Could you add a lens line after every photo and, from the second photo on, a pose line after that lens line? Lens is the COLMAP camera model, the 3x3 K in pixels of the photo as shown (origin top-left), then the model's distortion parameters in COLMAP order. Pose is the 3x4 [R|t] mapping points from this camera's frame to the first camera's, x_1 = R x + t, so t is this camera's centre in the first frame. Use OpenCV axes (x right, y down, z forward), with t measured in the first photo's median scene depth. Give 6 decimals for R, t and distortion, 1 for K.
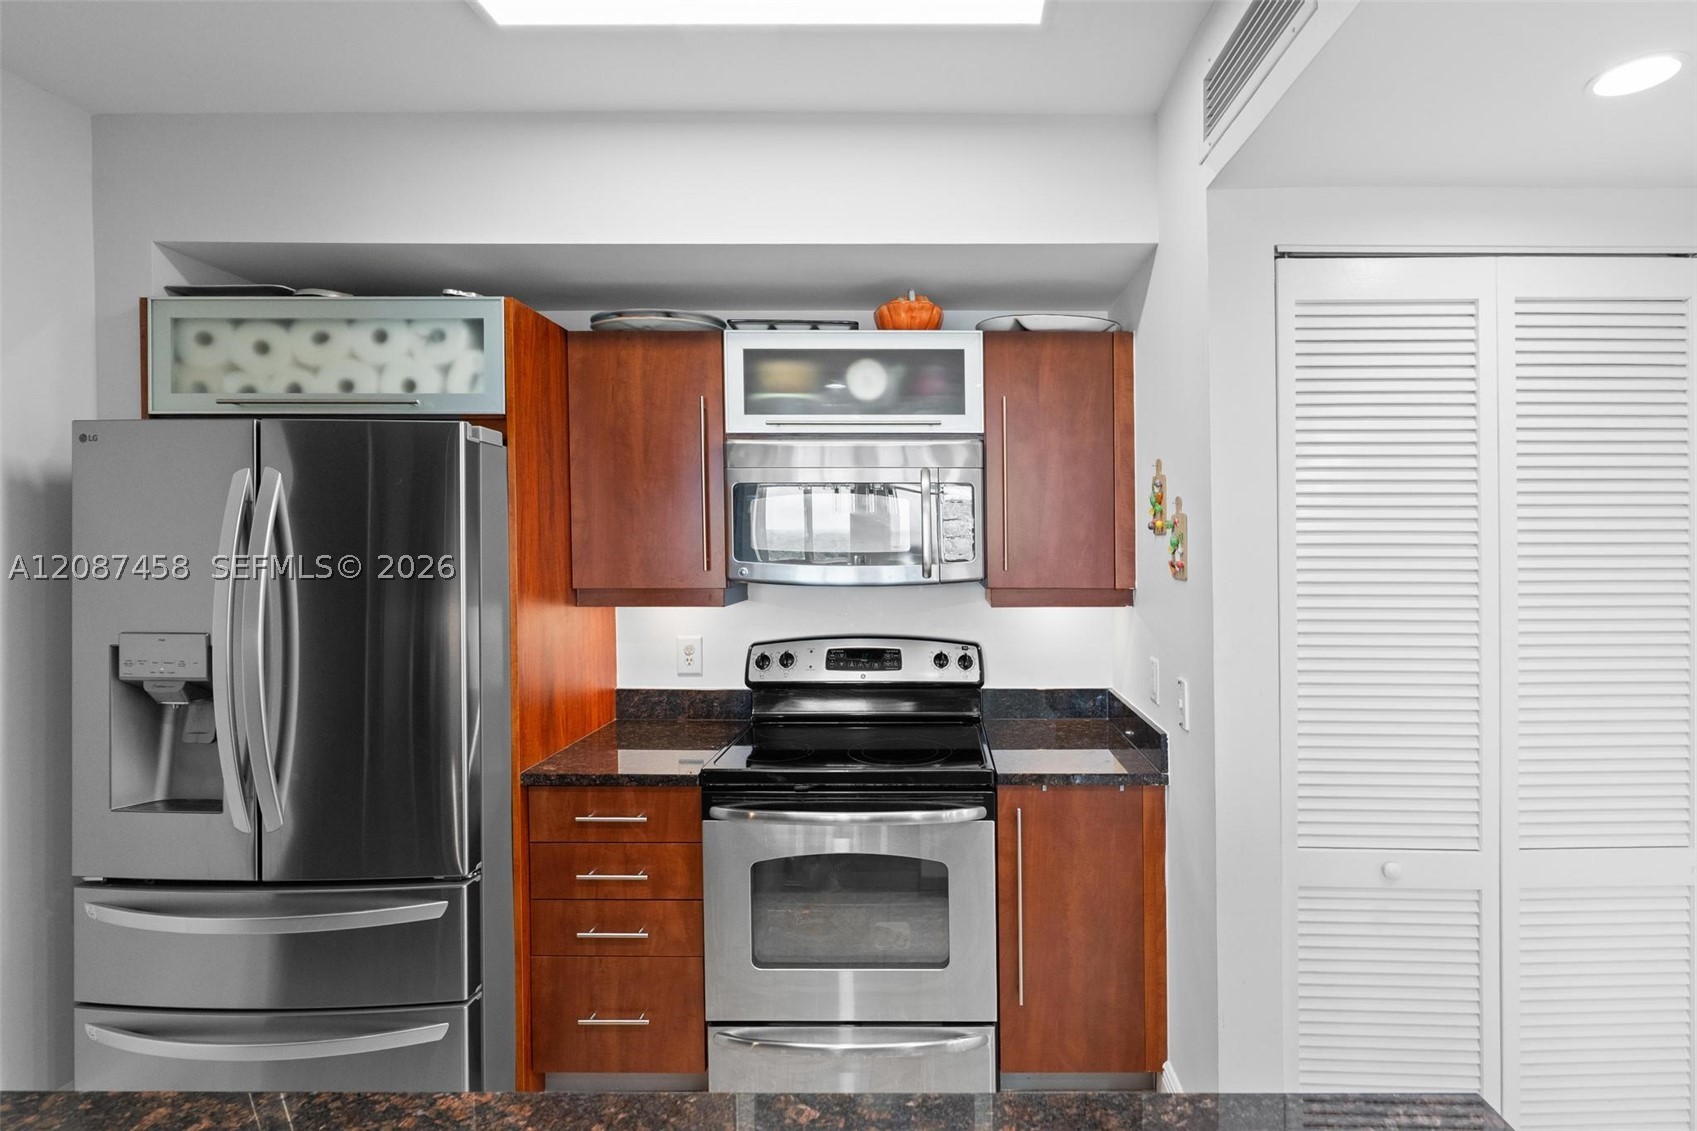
lens RADIAL K [[788.9, 0, 943.3], [0, 788.9, 550.0], [0, 0, 1]] dist [-0.005001, 0.002646]
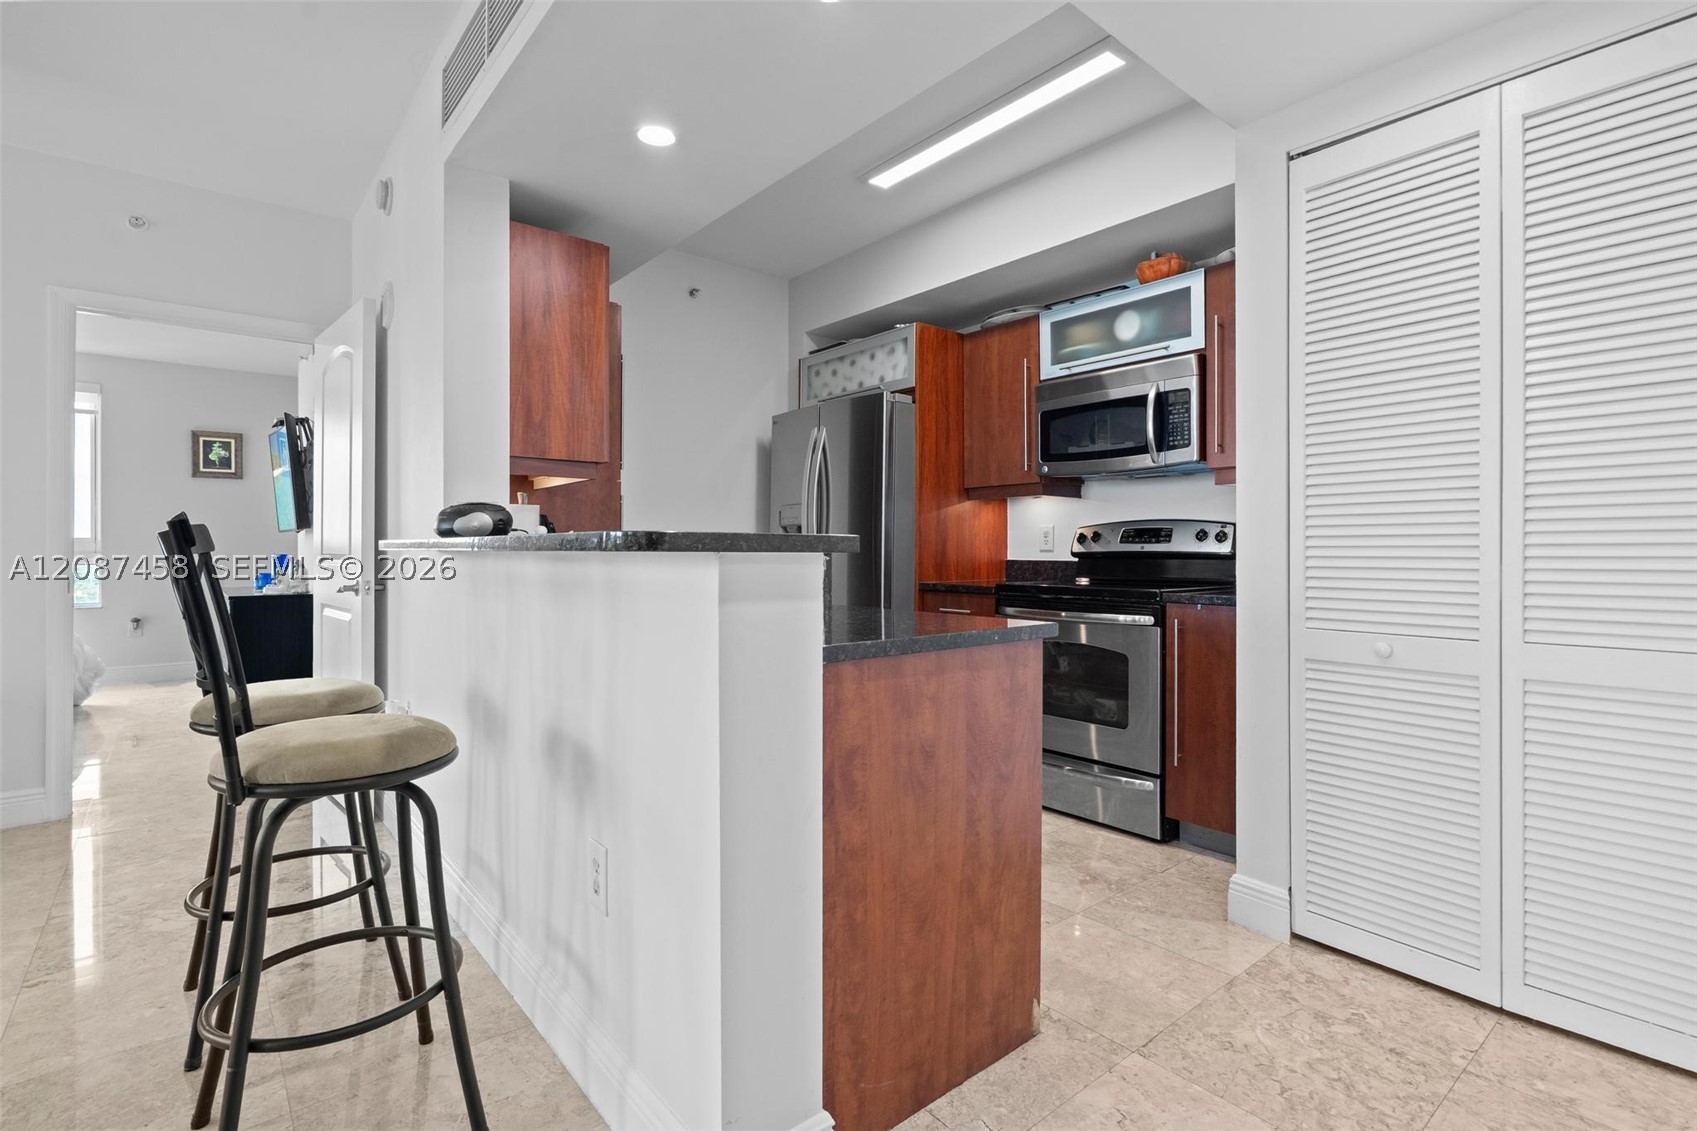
lens RADIAL K [[788.9, 0, 863.1], [0, 788.9, 543.5], [0, 0, 1]] dist [-0.005001, 0.002646]
pose [[0.644979, -0.003569, -0.764192, 0.706847], [-0.001121, 0.999984, -0.005616, 0.187153], [0.764200, 0.004478, 0.644964, -0.248607]]
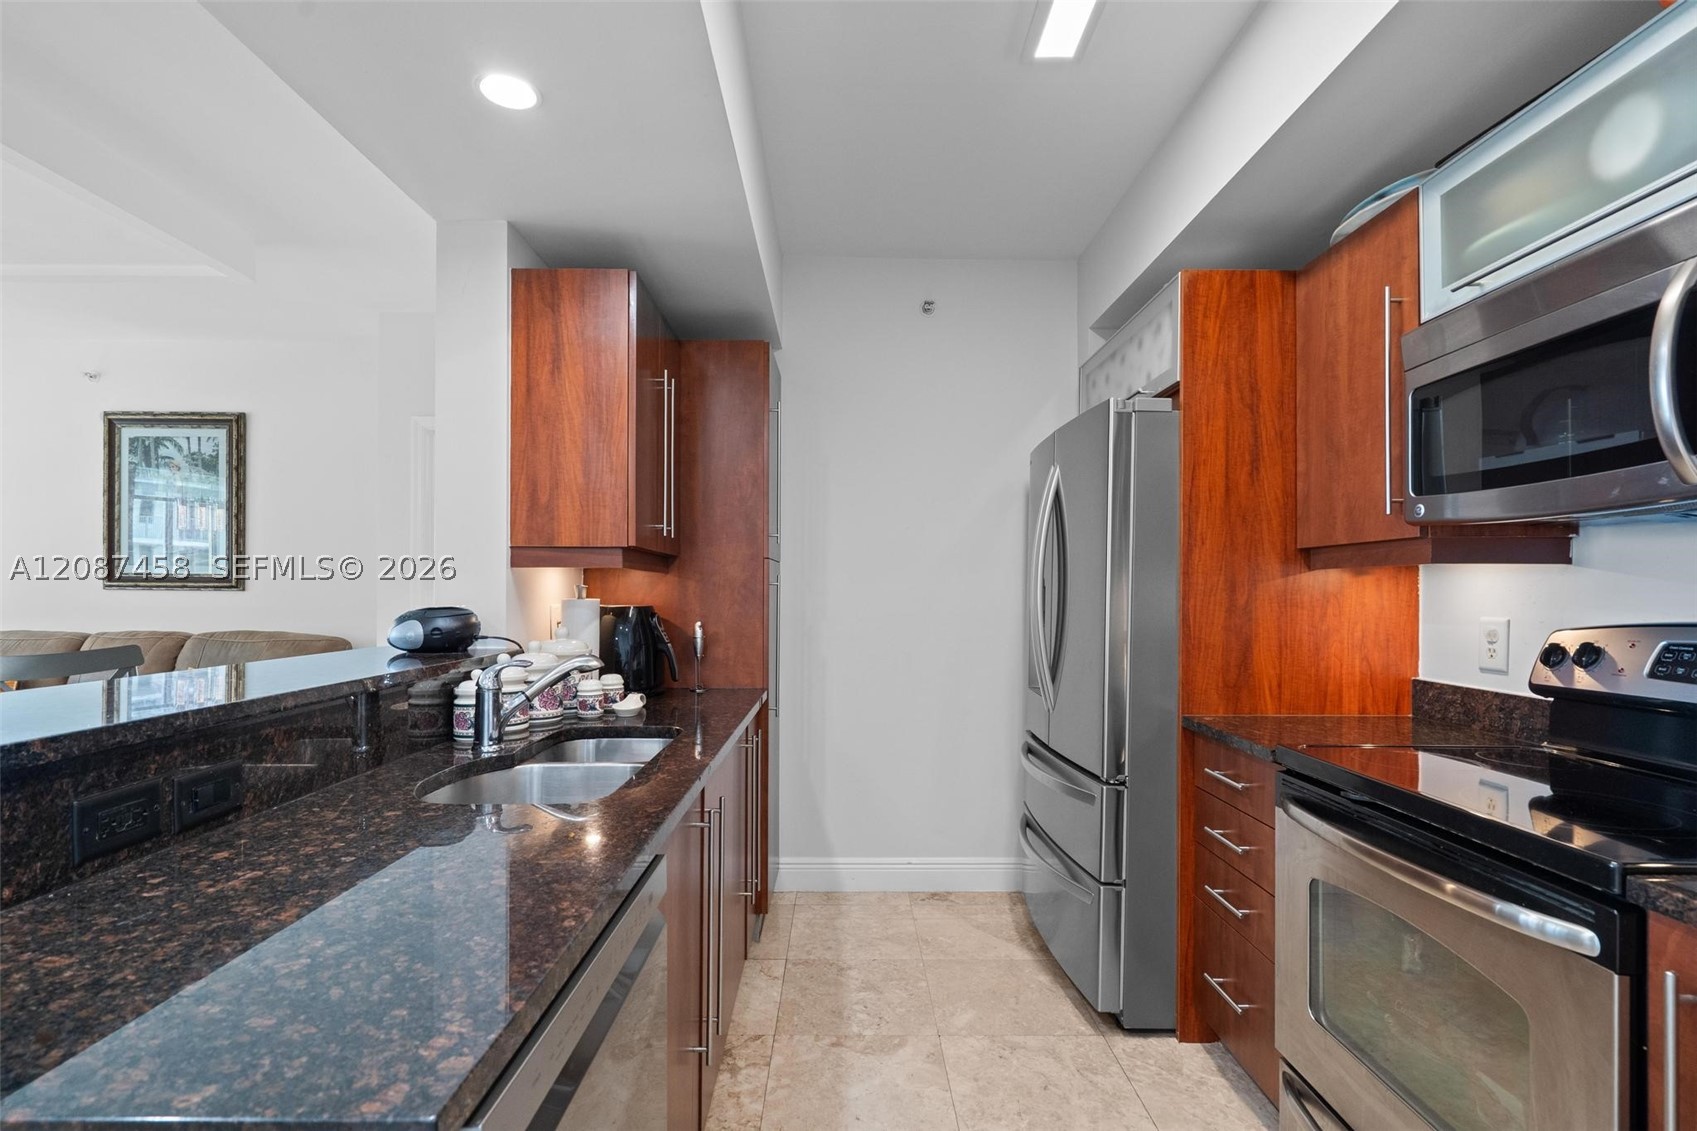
lens RADIAL K [[788.9, 0, 837.6], [0, 788.9, 591.0], [0, 0, 1]] dist [-0.005001, 0.002646]
pose [[0.007147, -0.000719, -0.999974, 0.477091], [-0.004029, 0.999992, -0.000747, 0.108125], [0.999966, 0.004034, 0.007144, 0.491914]]
